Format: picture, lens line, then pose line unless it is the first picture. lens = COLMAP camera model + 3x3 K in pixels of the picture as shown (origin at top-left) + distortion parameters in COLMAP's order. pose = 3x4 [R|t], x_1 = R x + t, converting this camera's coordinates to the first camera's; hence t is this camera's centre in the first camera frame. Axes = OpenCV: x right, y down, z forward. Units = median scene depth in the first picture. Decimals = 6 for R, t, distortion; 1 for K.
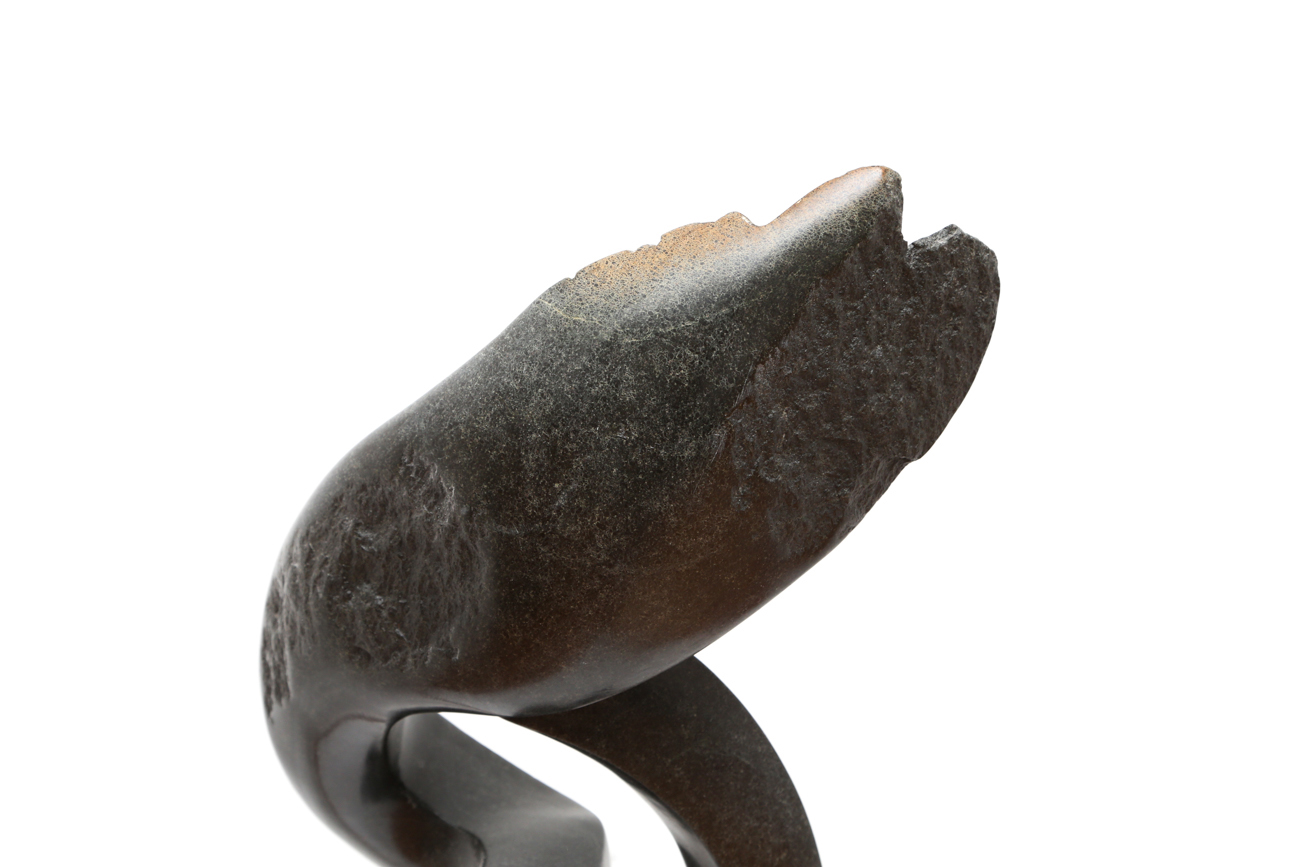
lens RADIAL K [[2635.5, 0, 647.6], [0, 2635.5, 433.9], [0, 0, 1]] dist [0.070884, 0.000000]
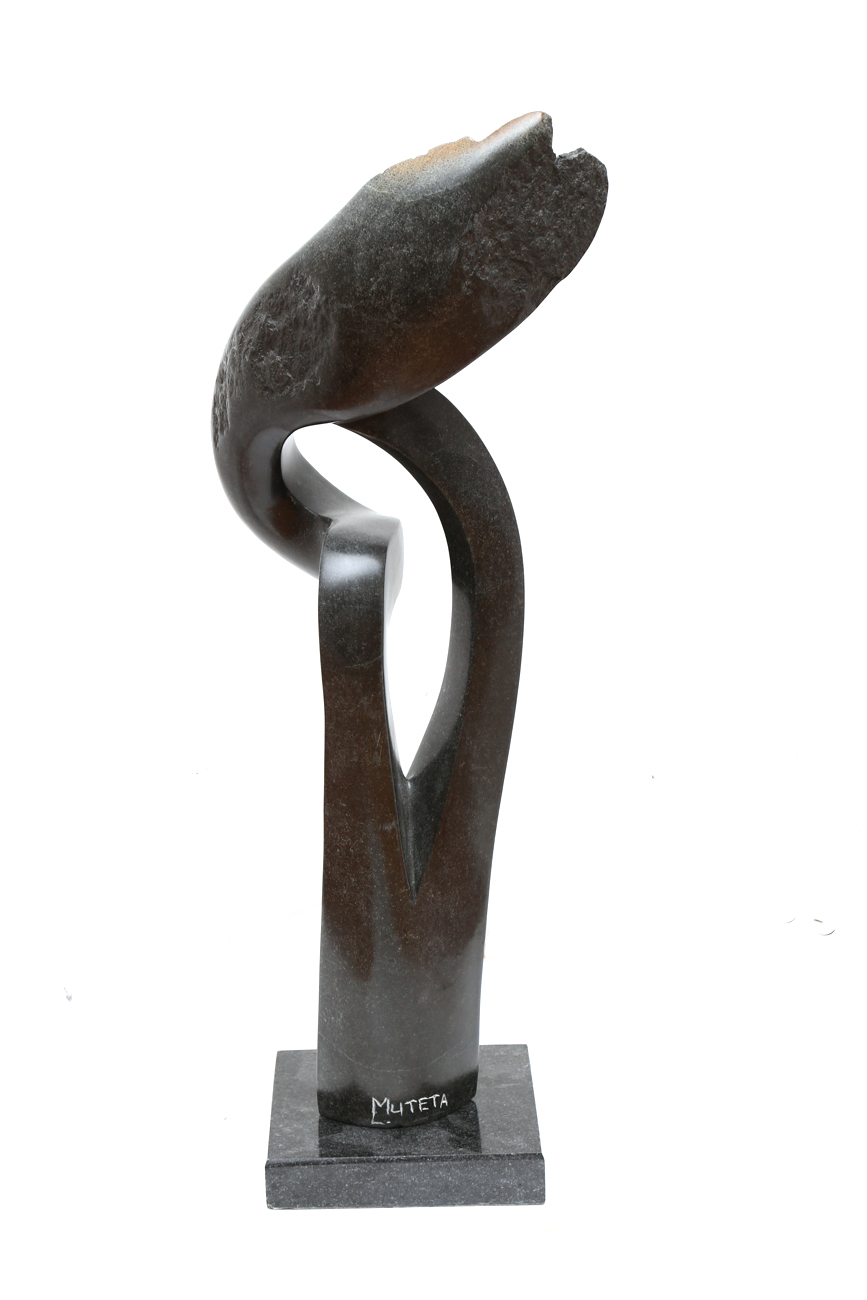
lens RADIAL K [[2467.9, 0, 352.6], [0, 2467.9, 577.1], [0, 0, 1]] dist [0.189549, 0.000000]
pose [[0.997405, 0.021011, -0.068854, 0.080314], [-0.023949, 0.998826, -0.042116, 0.310534], [0.067889, 0.043656, 0.996737, -0.792888]]
